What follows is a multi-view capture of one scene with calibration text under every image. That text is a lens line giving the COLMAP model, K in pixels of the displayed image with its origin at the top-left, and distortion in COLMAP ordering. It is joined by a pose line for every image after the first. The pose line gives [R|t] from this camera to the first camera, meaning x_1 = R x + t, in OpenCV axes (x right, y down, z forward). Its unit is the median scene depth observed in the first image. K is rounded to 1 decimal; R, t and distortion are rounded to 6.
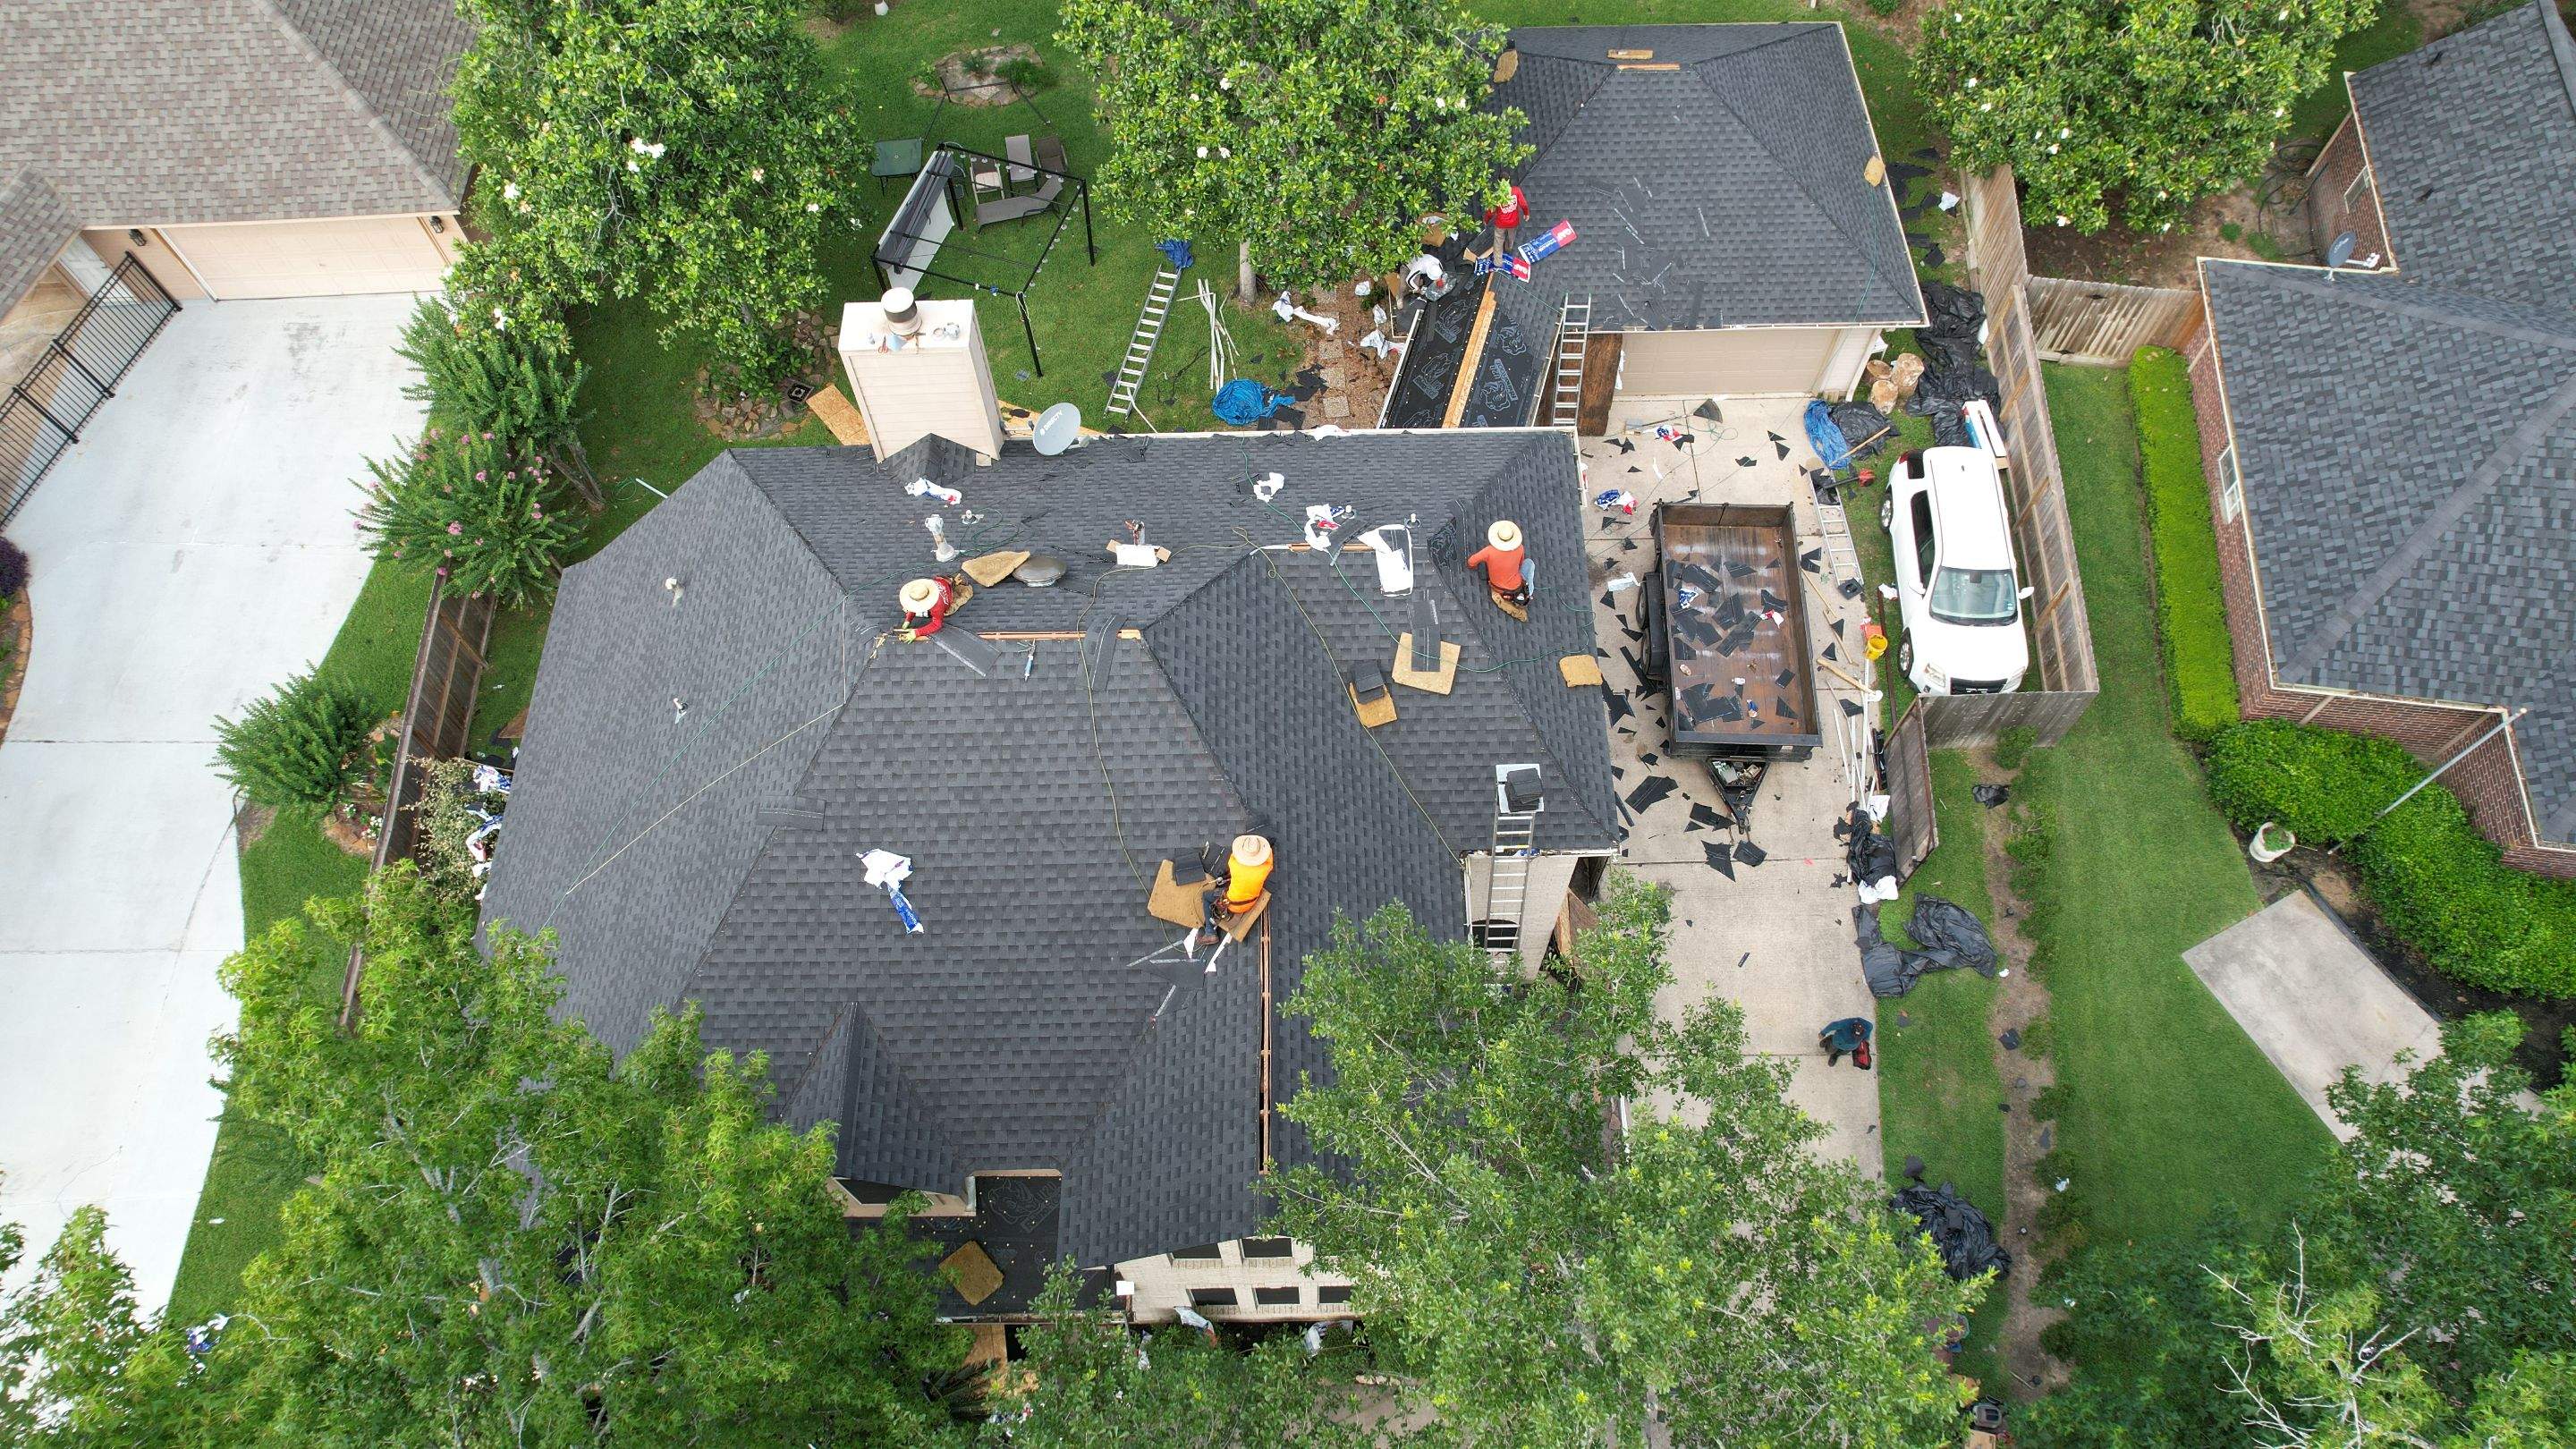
lens RADIAL K [[1639.8, 0, 1284.3], [0, 1639.8, 718.3], [0, 0, 1]] dist [-0.078788, 0.072021]
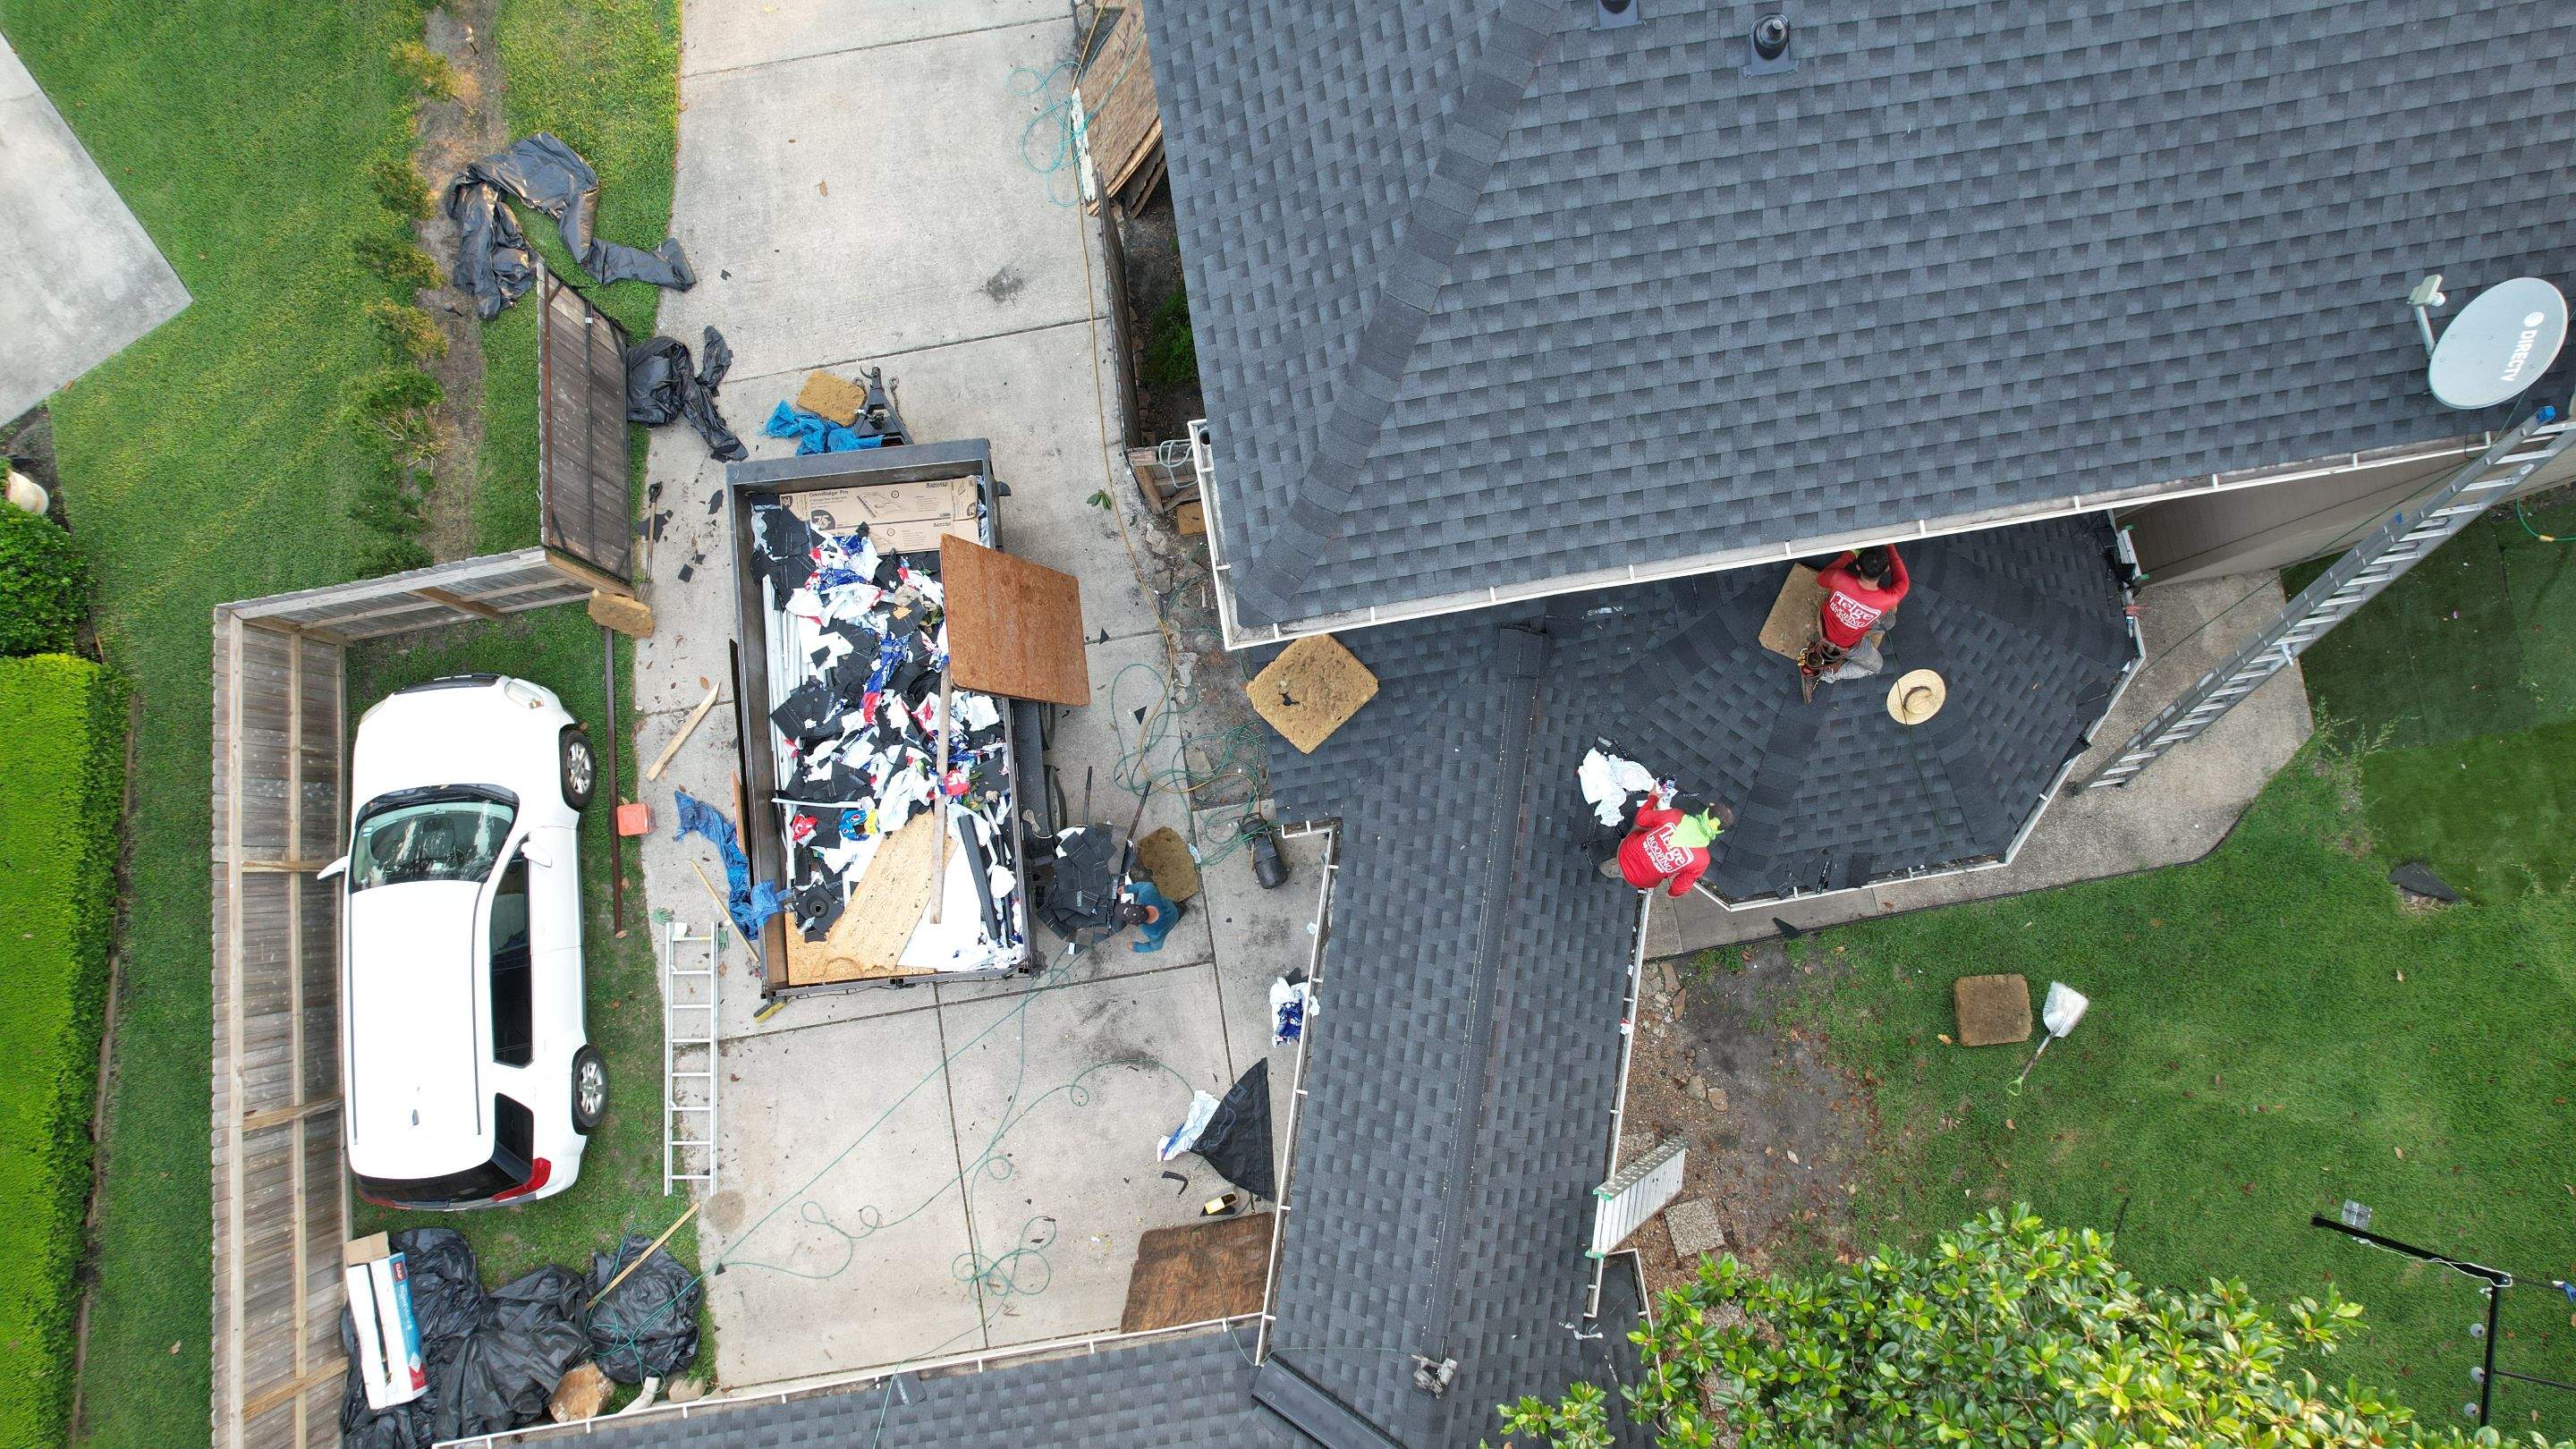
lens RADIAL K [[1639.8, 0, 1284.4], [0, 1639.8, 715.2], [0, 0, 1]] dist [-0.078788, 0.072021]
pose [[-0.988469, 0.150391, 0.017683, 0.140572], [-0.114463, -0.818521, 0.562958, -0.376896], [0.099137, 0.554442, 0.826297, 0.588510]]
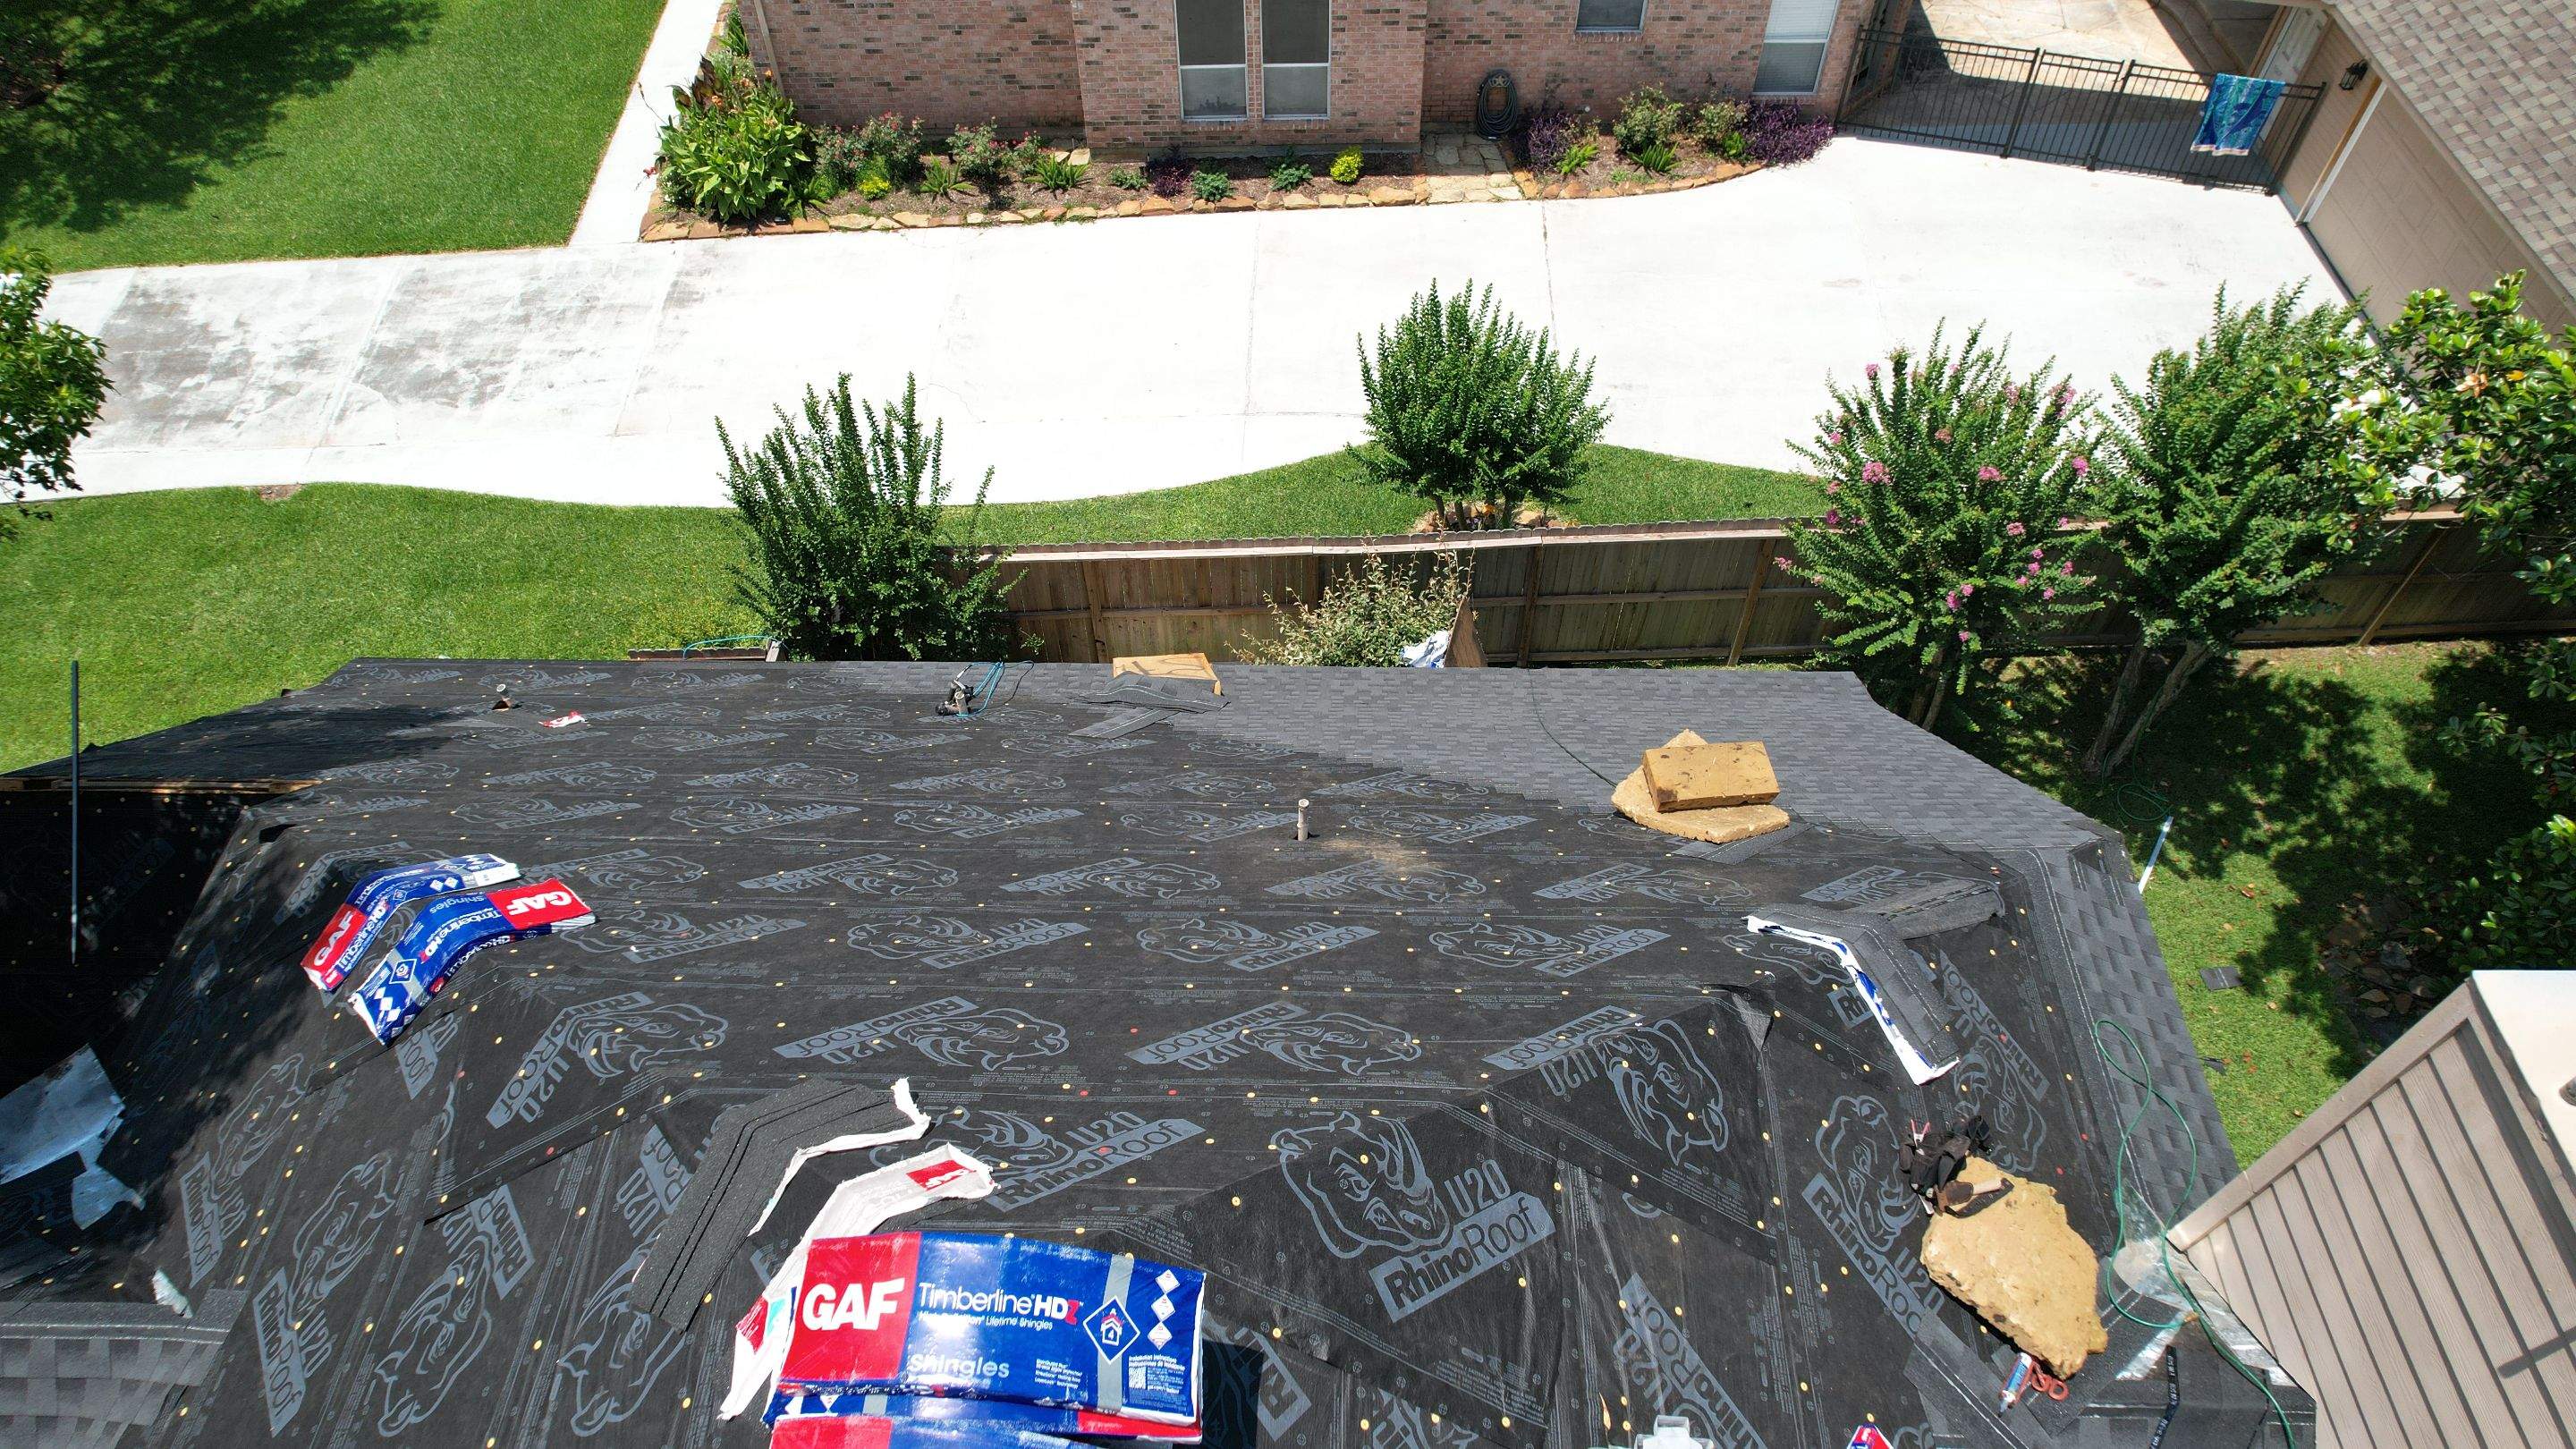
lens RADIAL K [[1639.8, 0, 1284.1], [0, 1639.8, 718.4], [0, 0, 1]] dist [-0.078788, 0.072021]
pose [[-0.035522, 0.792370, -0.609005, -0.116113], [-0.866798, 0.278869, 0.413392, -0.140851], [0.497392, 0.542569, 0.676919, 0.565008]]
